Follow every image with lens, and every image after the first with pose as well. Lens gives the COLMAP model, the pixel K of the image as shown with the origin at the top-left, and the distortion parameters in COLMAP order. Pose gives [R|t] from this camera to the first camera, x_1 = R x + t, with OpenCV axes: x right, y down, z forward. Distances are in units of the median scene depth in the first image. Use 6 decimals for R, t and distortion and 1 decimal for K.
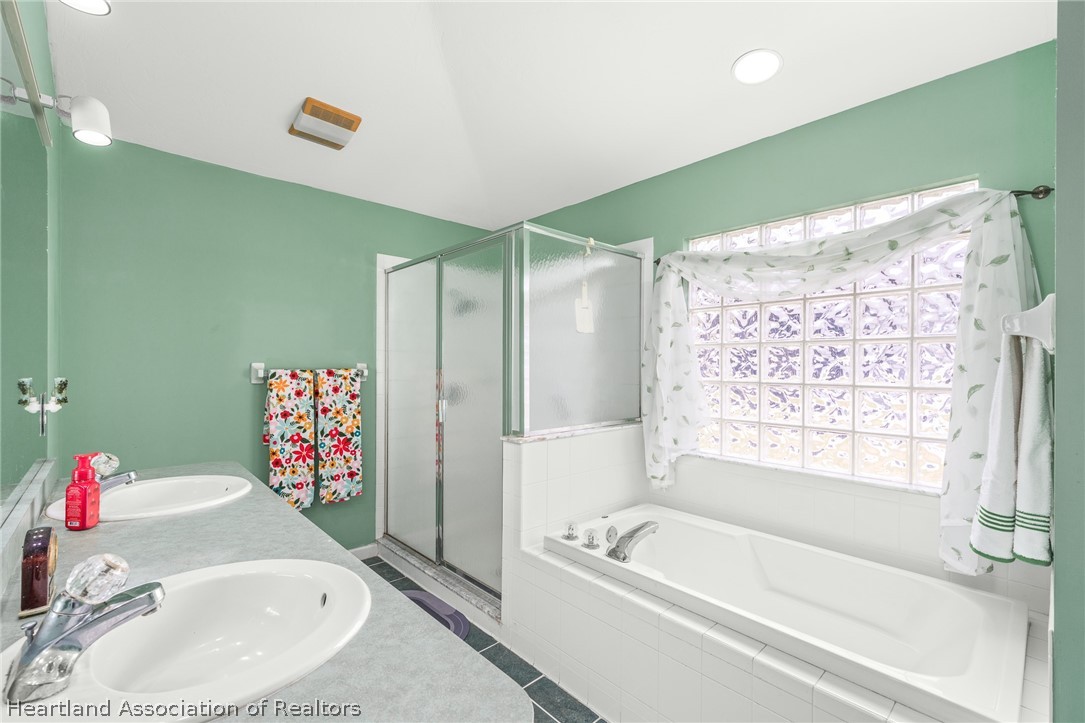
lens RADIAL K [[464.8, 0, 541.4], [0, 464.8, 370.9], [0, 0, 1]] dist [-0.003471, 0.000143]
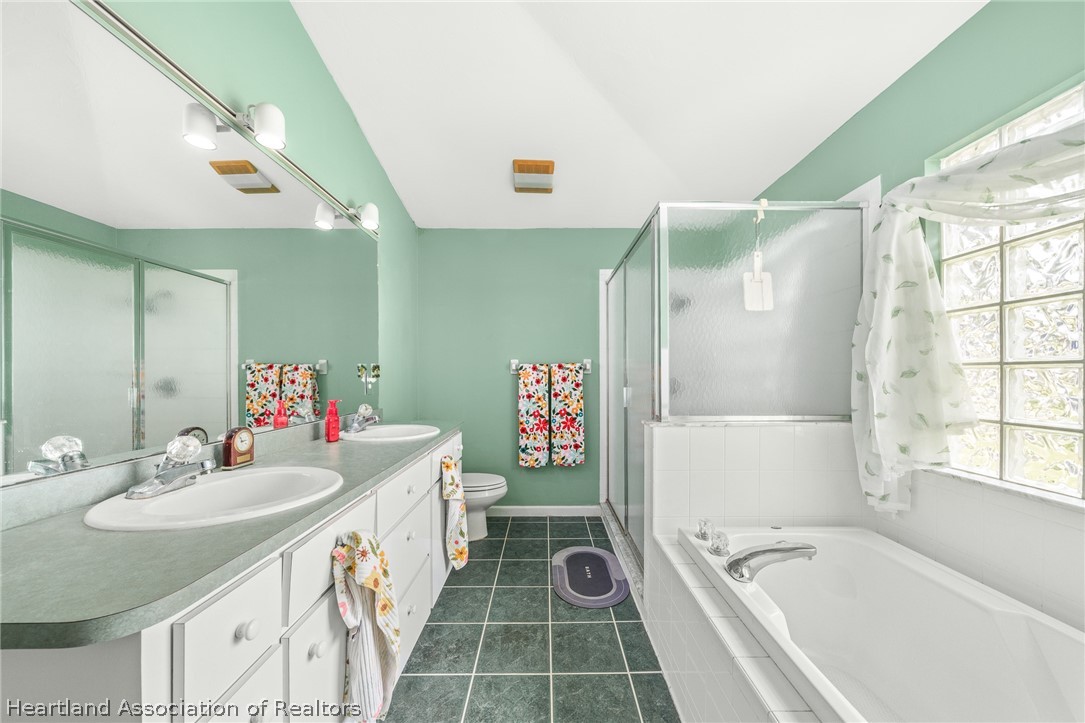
lens RADIAL K [[378.3, 0, 545.9], [0, 378.3, 377.7], [0, 0, 1]] dist [-0.012560, -0.000119]
pose [[0.741600, -0.001022, -0.670841, 0.241869], [0.000960, 0.999999, -0.000463, 0.038468], [0.670841, -0.000300, 0.741601, 0.192048]]
